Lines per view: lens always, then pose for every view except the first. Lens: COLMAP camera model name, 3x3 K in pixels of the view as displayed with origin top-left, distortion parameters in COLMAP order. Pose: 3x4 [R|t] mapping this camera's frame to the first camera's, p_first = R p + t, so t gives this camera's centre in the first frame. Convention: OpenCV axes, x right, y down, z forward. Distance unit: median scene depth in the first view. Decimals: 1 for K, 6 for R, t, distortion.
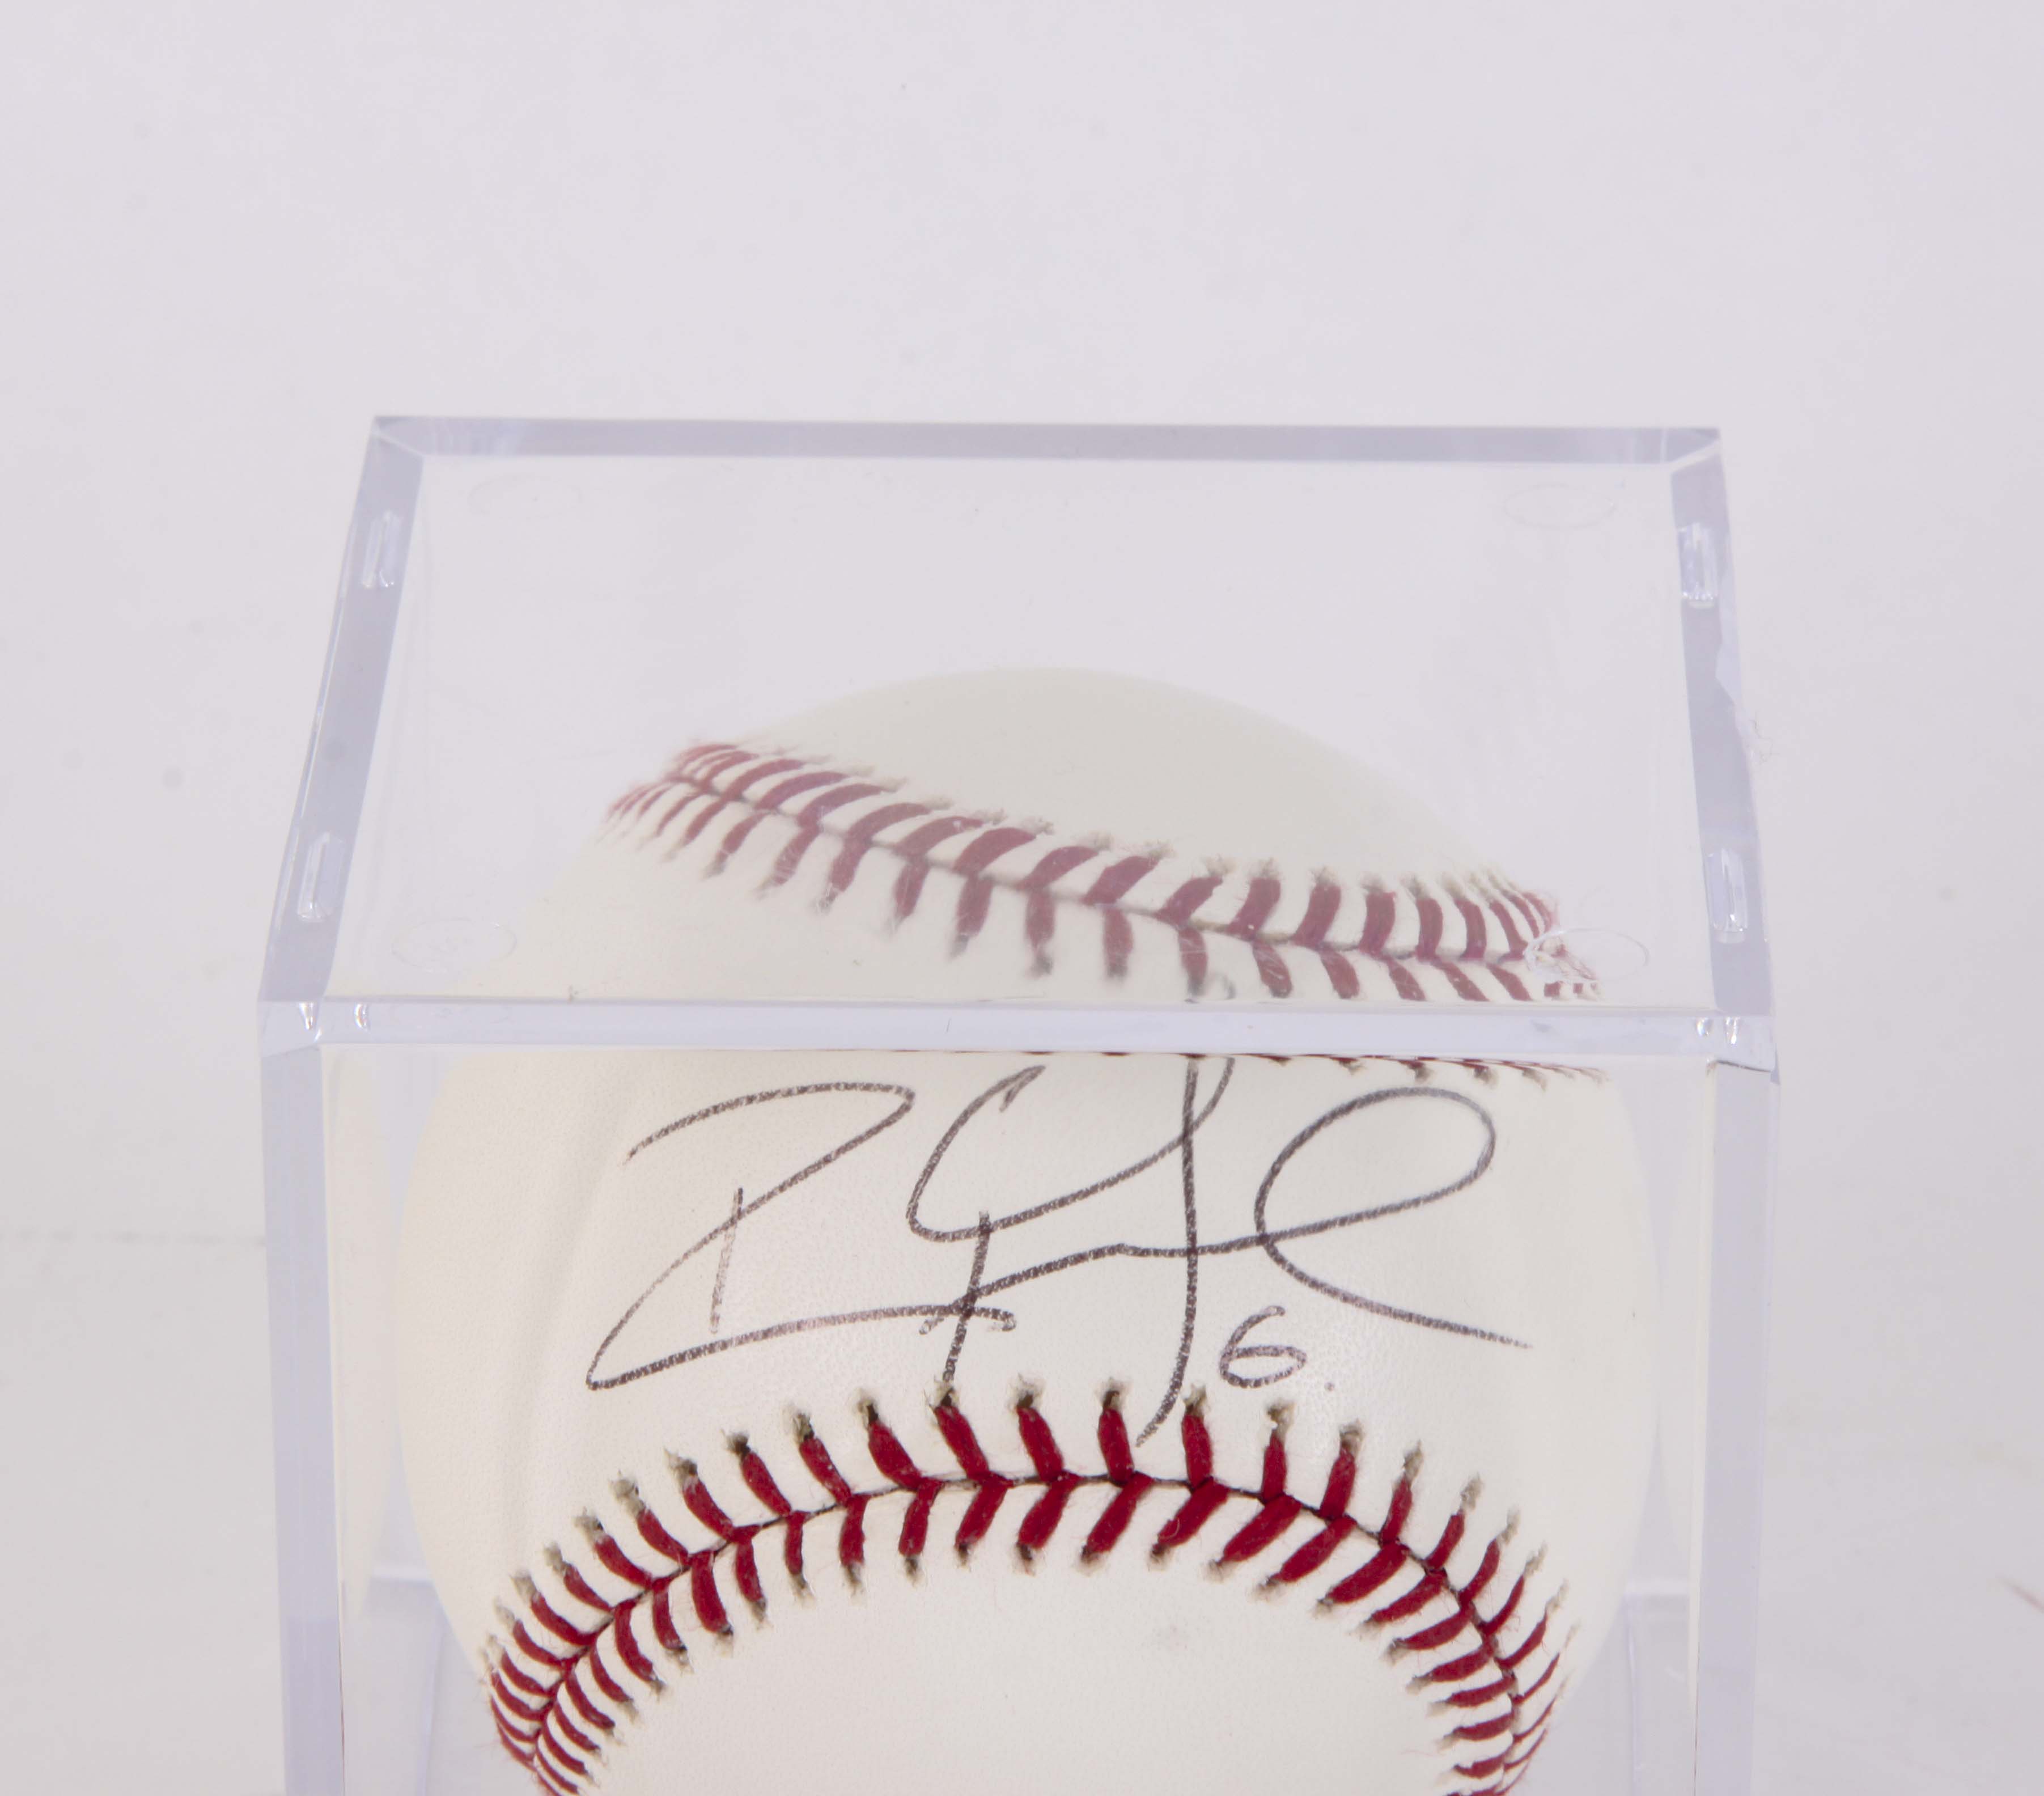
lens RADIAL K [[10280.1, 0, 1019.3], [0, 10280.1, 900.6], [0, 0, 1]] dist [0.139293, 0.000000]
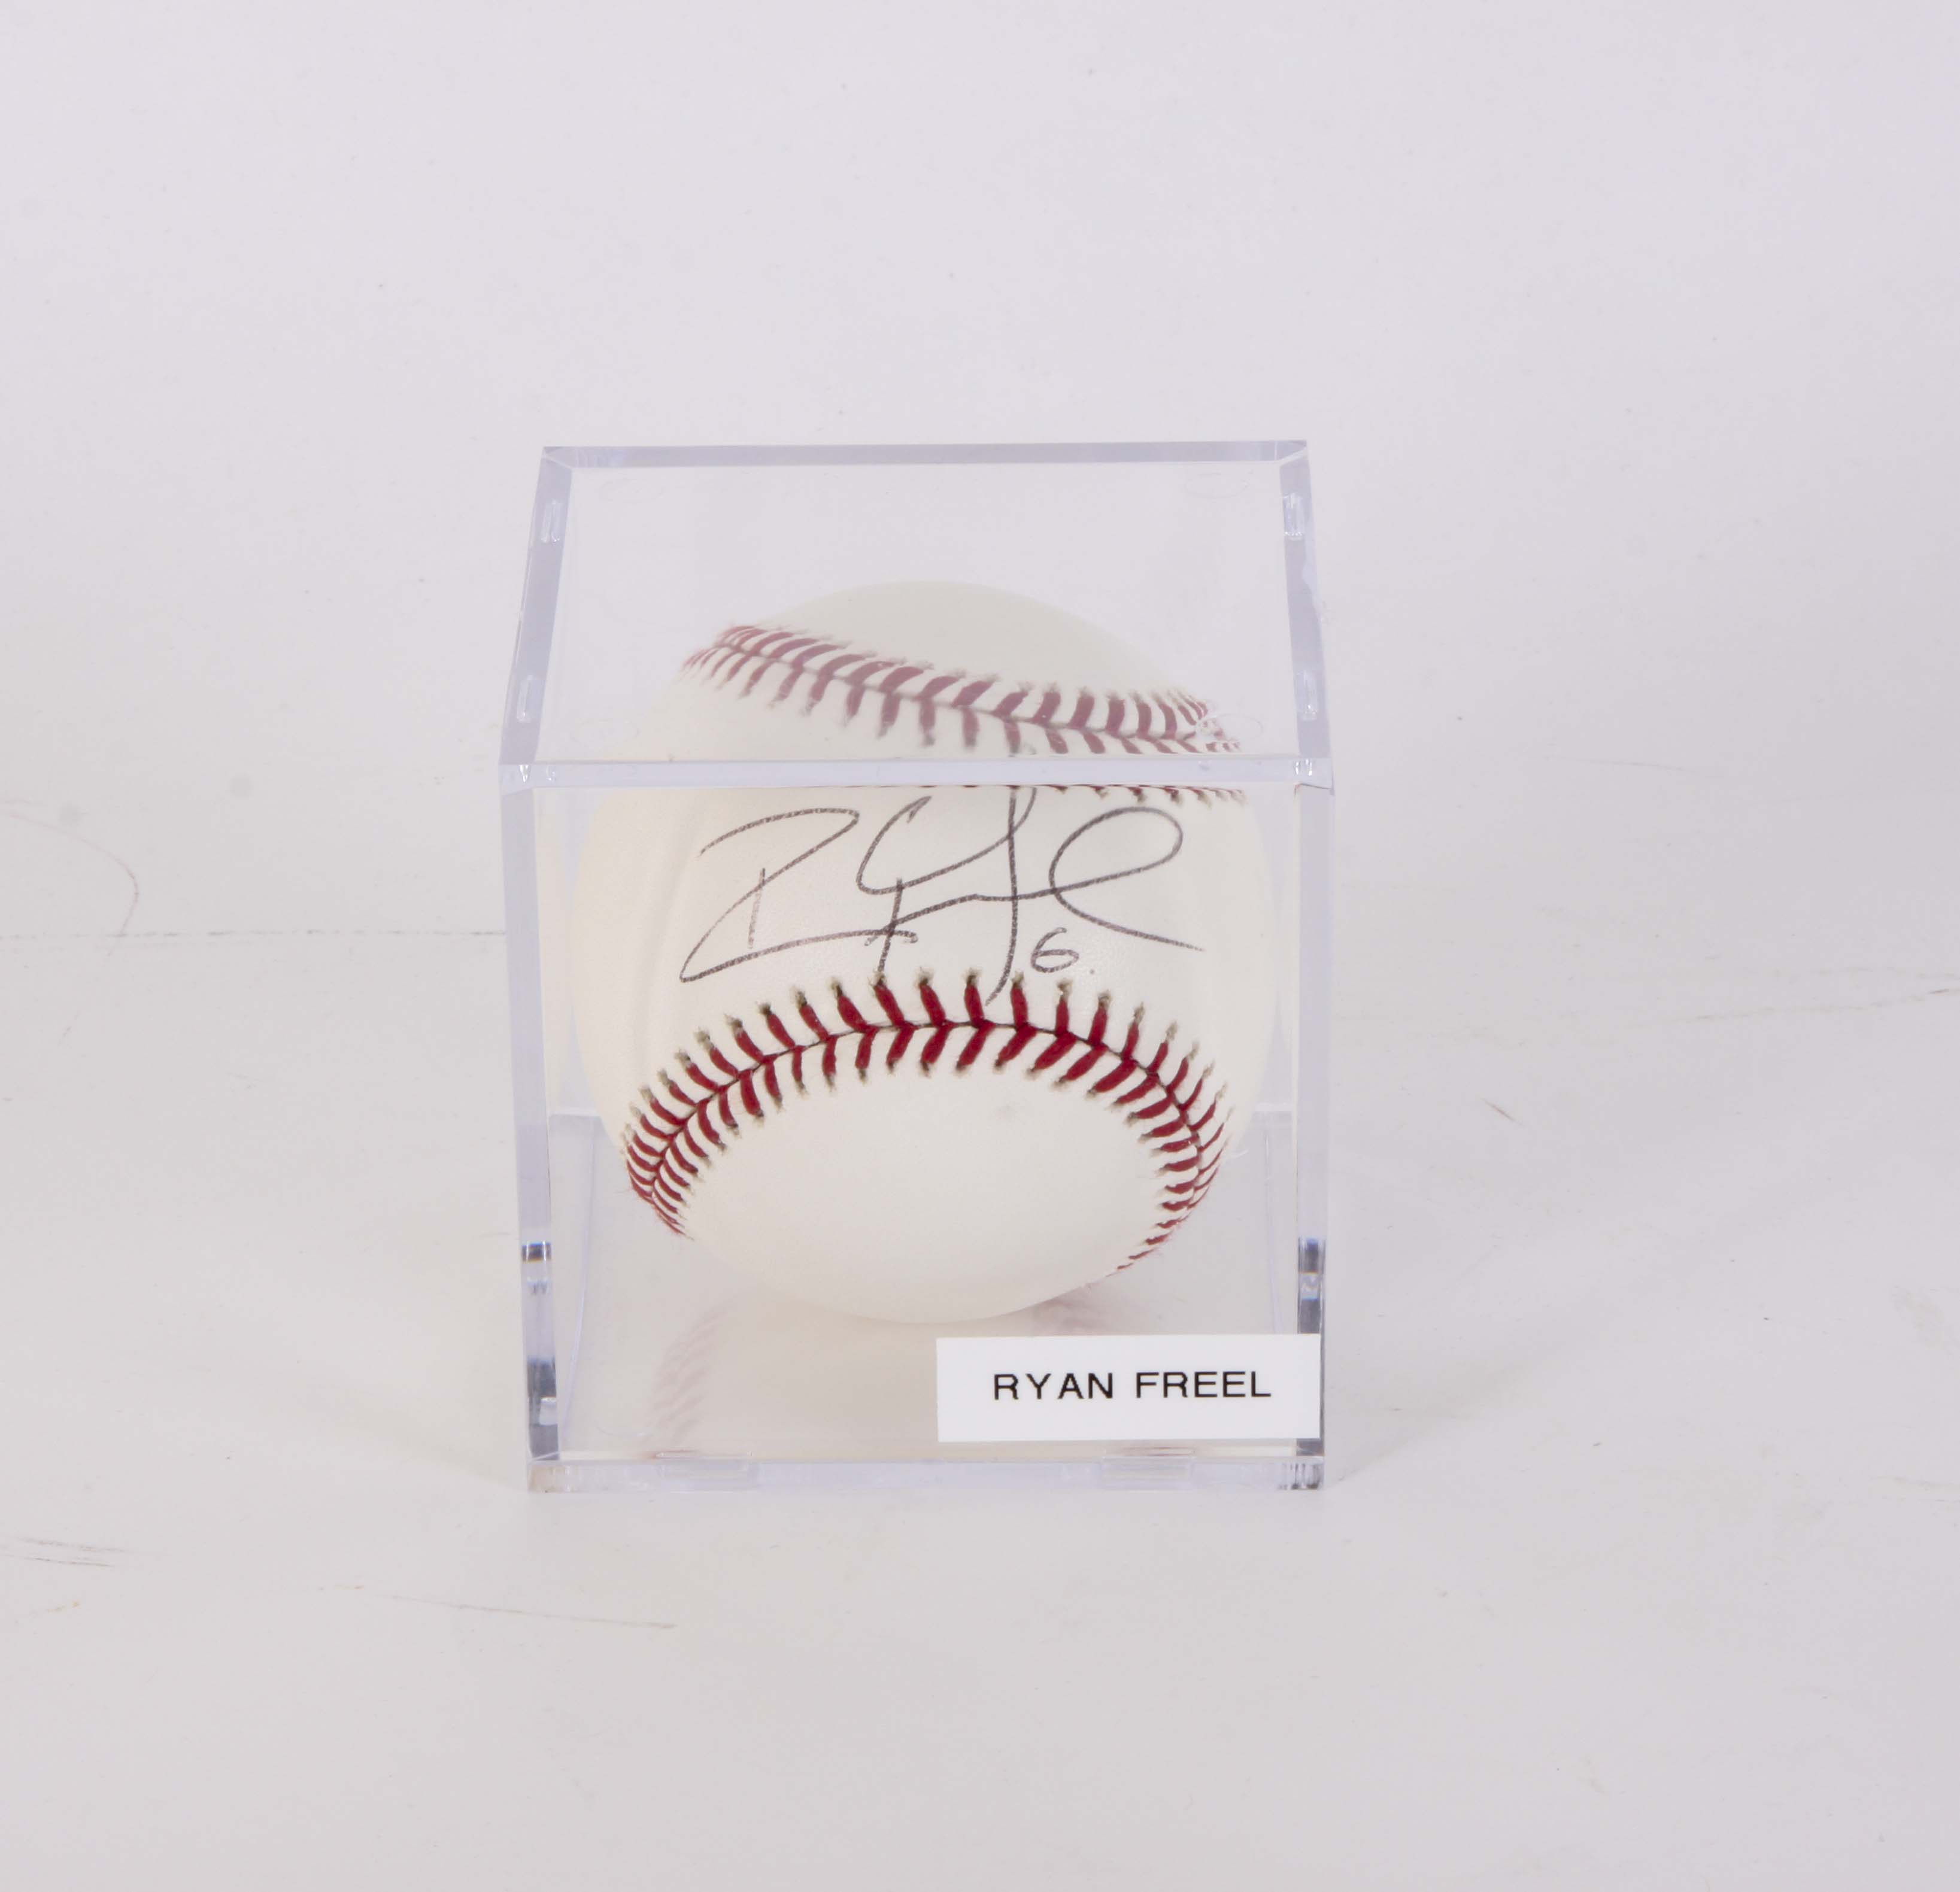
lens RADIAL K [[6845.1, 0, 984.3], [0, 6845.1, 943.1], [0, 0, 1]] dist [-0.006963, 0.000000]
pose [[0.999790, -0.017321, 0.010953, -0.001808], [0.017065, 0.999589, 0.023027, 0.013996], [-0.011347, -0.022835, 0.999675, -0.198909]]
